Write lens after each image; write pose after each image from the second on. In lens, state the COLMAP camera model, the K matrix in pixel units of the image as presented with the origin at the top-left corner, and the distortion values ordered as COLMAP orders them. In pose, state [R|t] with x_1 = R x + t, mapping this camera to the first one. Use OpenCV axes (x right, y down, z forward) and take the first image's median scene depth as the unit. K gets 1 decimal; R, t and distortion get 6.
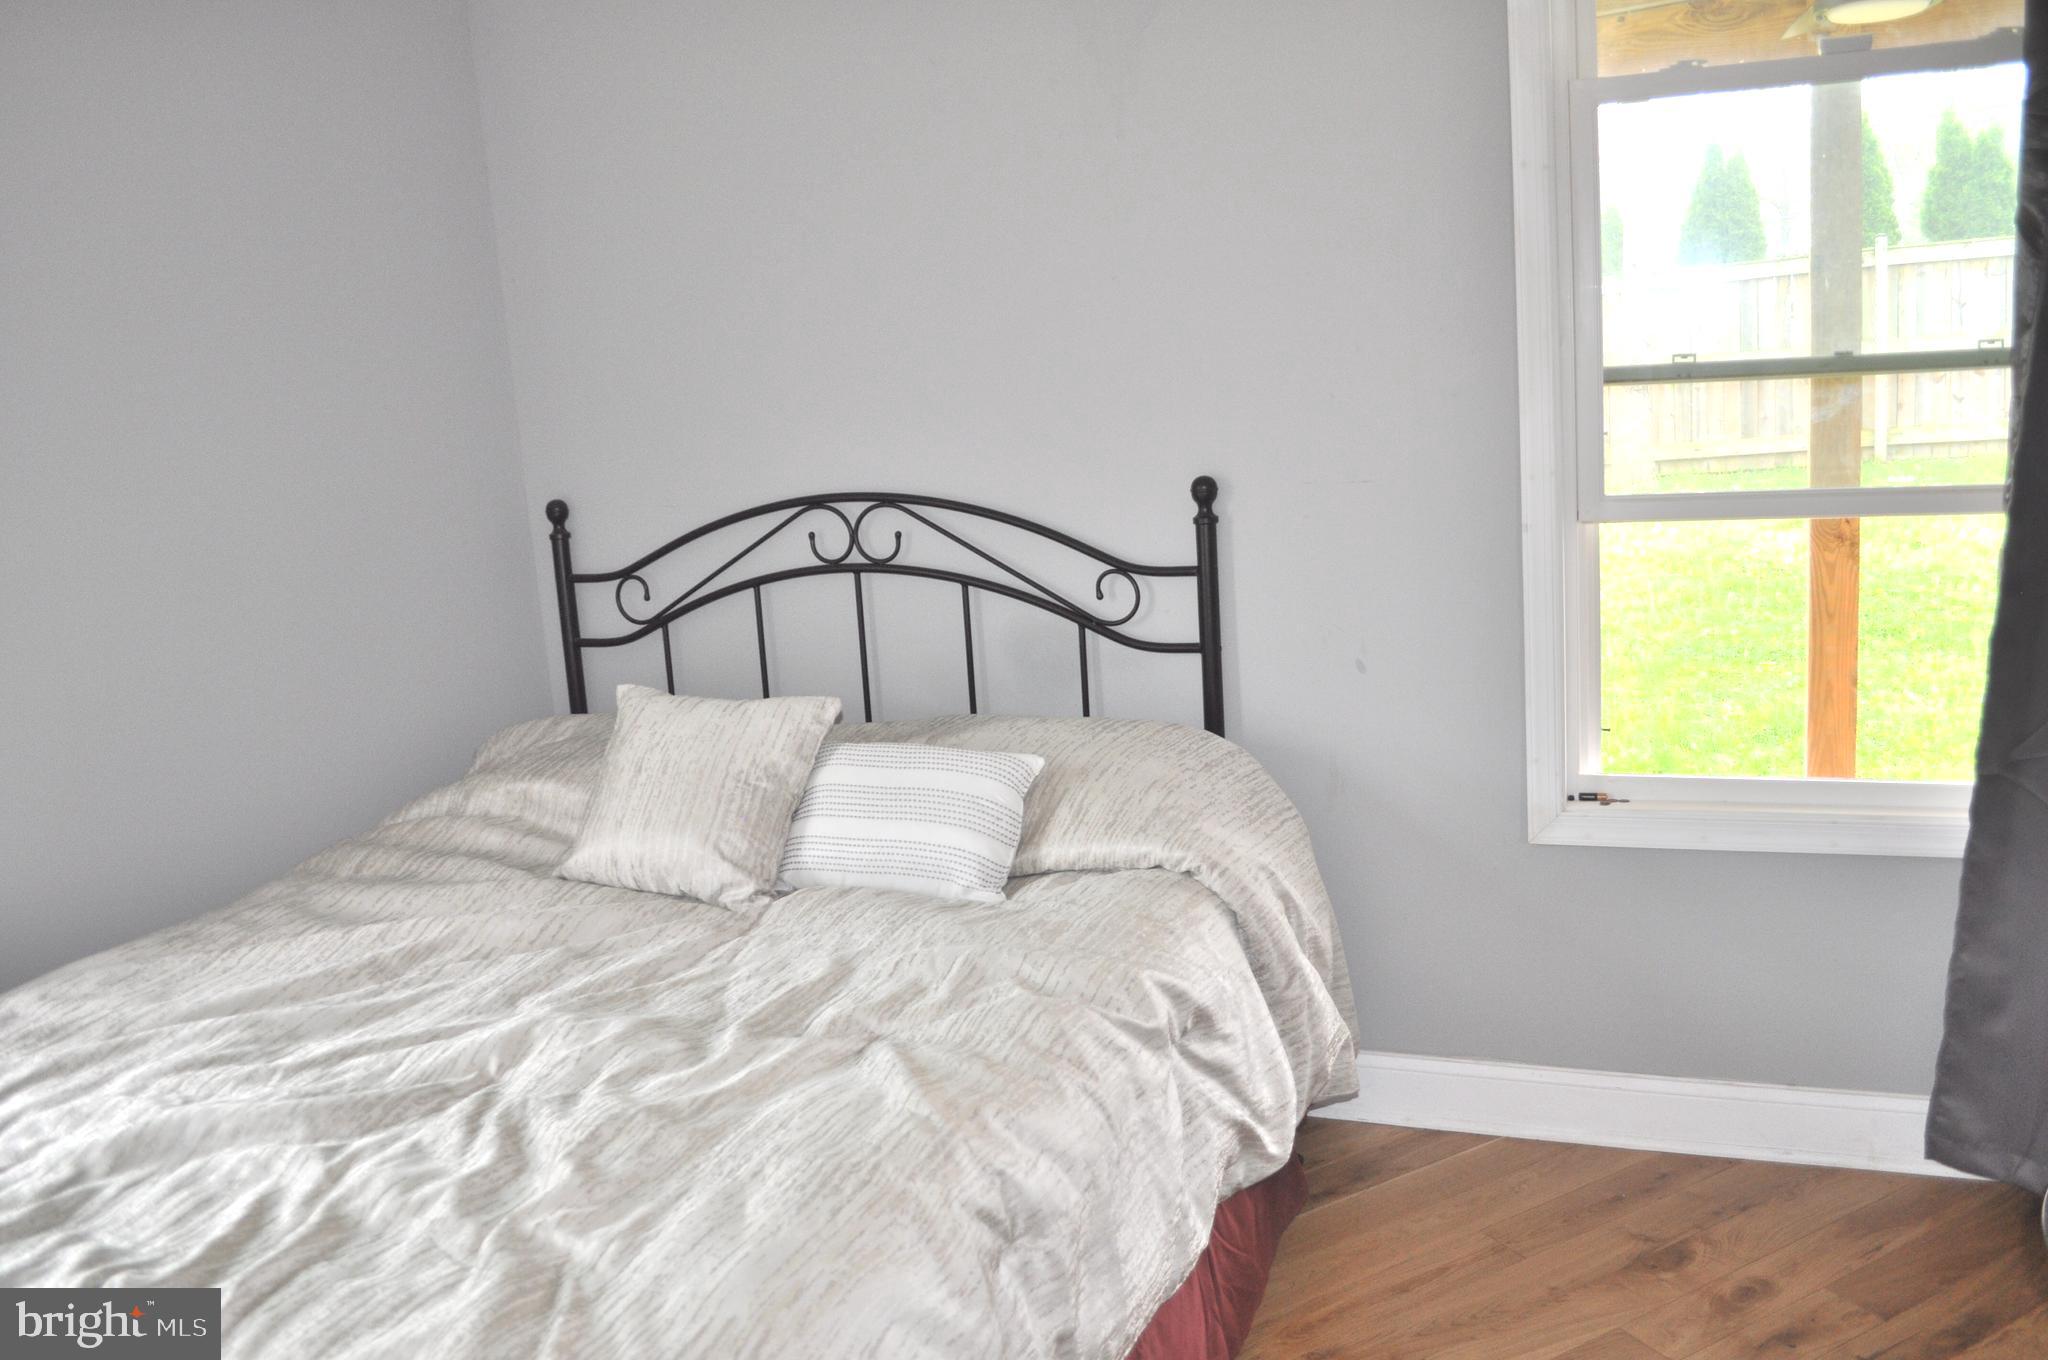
lens RADIAL K [[1607.7, 0, 1020.5], [0, 1607.7, 689.1], [0, 0, 1]] dist [-0.083677, 0.010307]
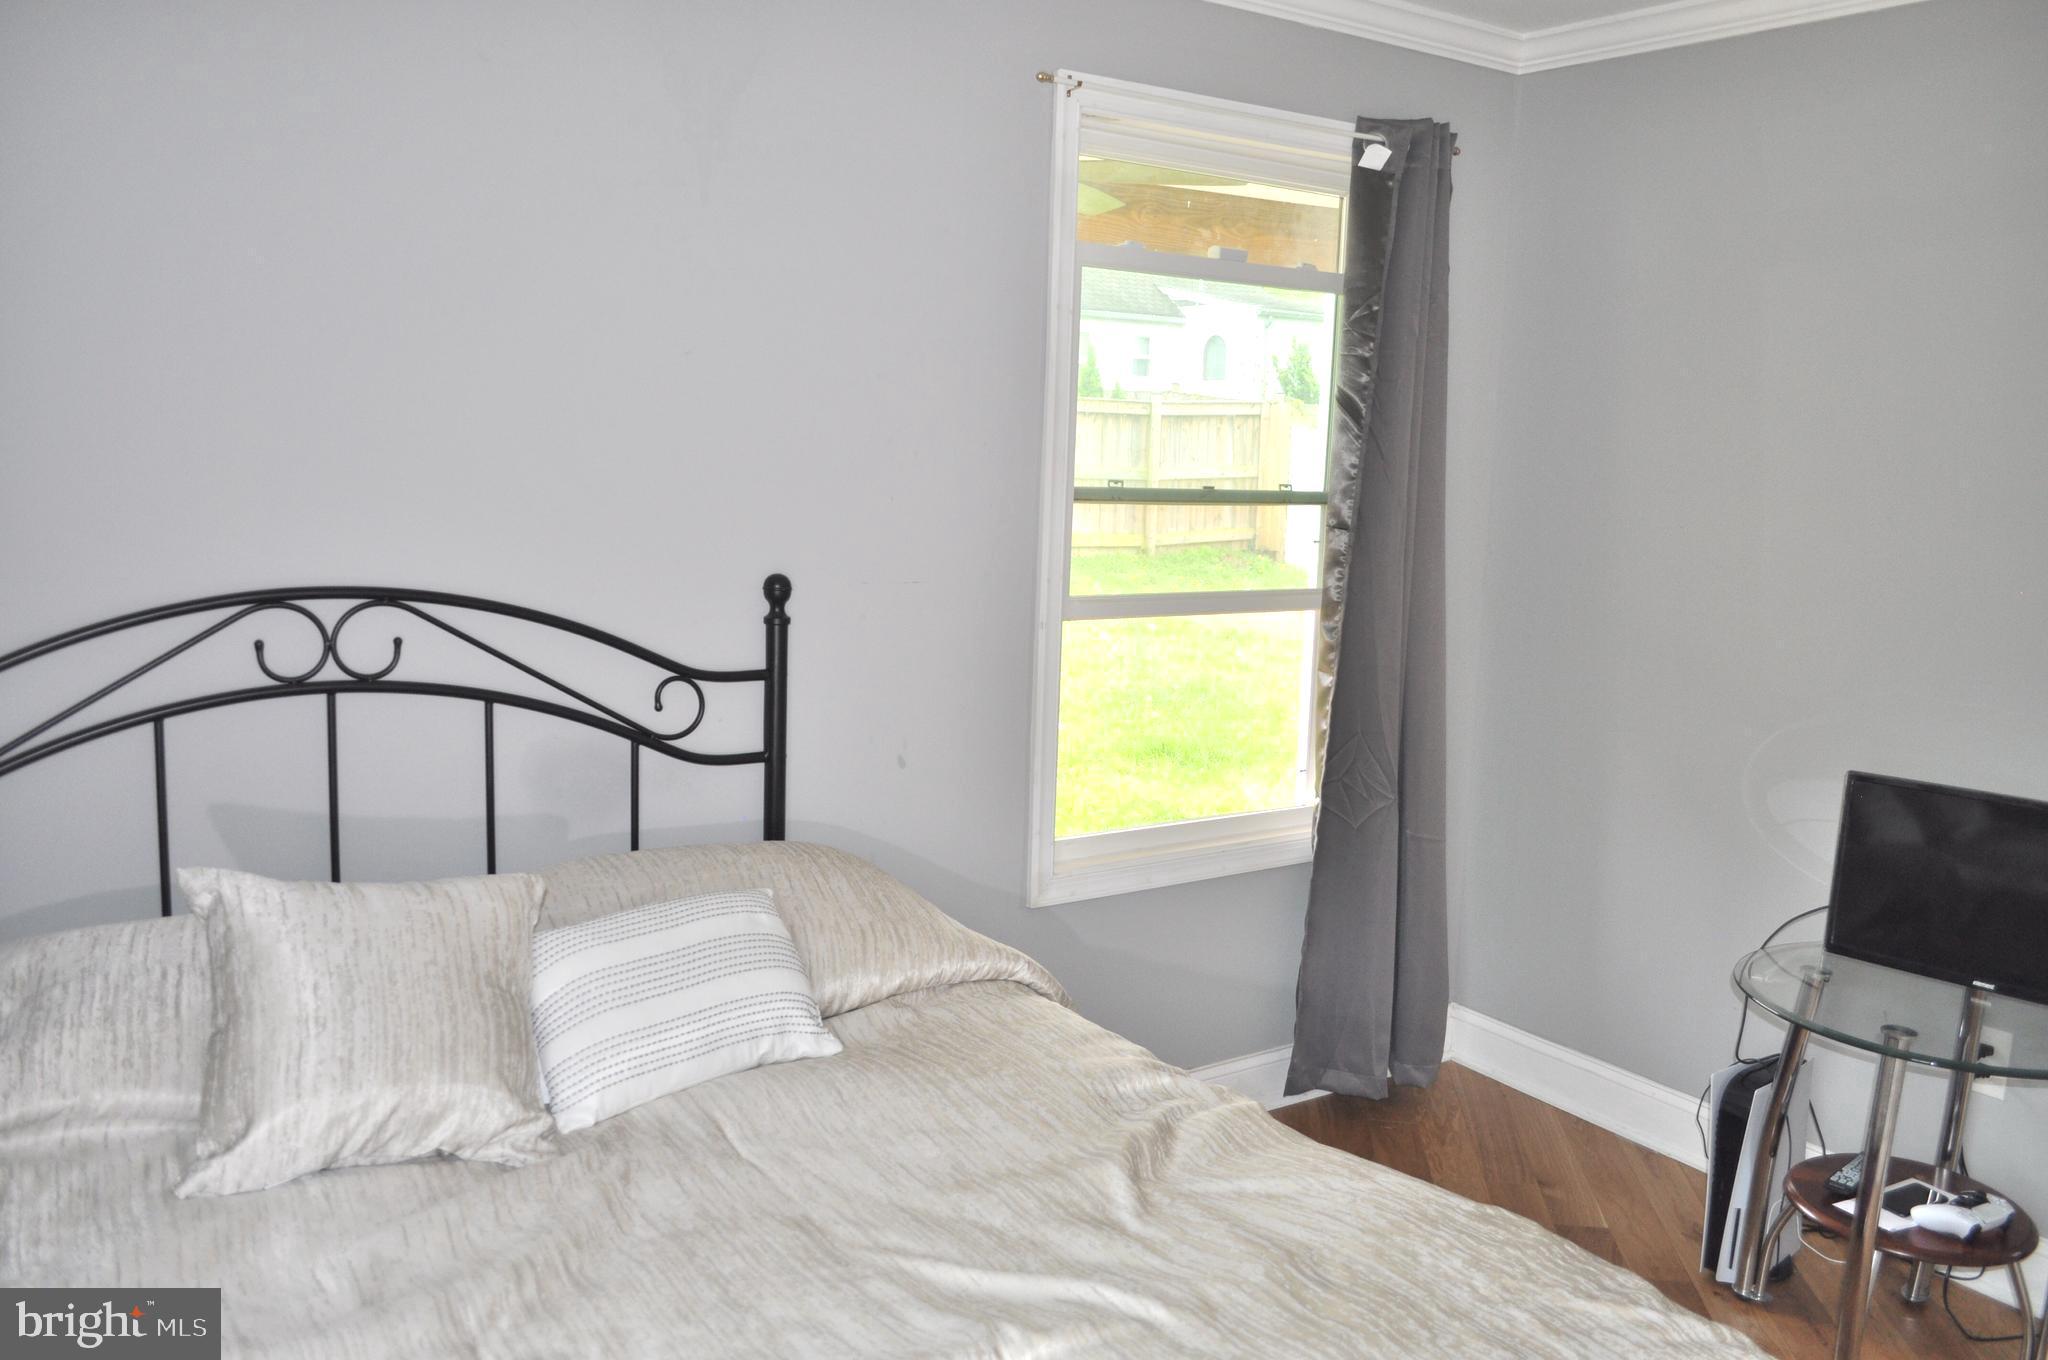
lens RADIAL K [[1607.7, 0, 1021.4], [0, 1607.7, 679.2], [0, 0, 1]] dist [-0.083677, 0.010307]
pose [[0.552151, -0.028086, 0.833271, -0.572015], [0.099684, 0.994487, -0.032534, -0.024666], [-0.827764, 0.101027, 0.551906, 0.349343]]
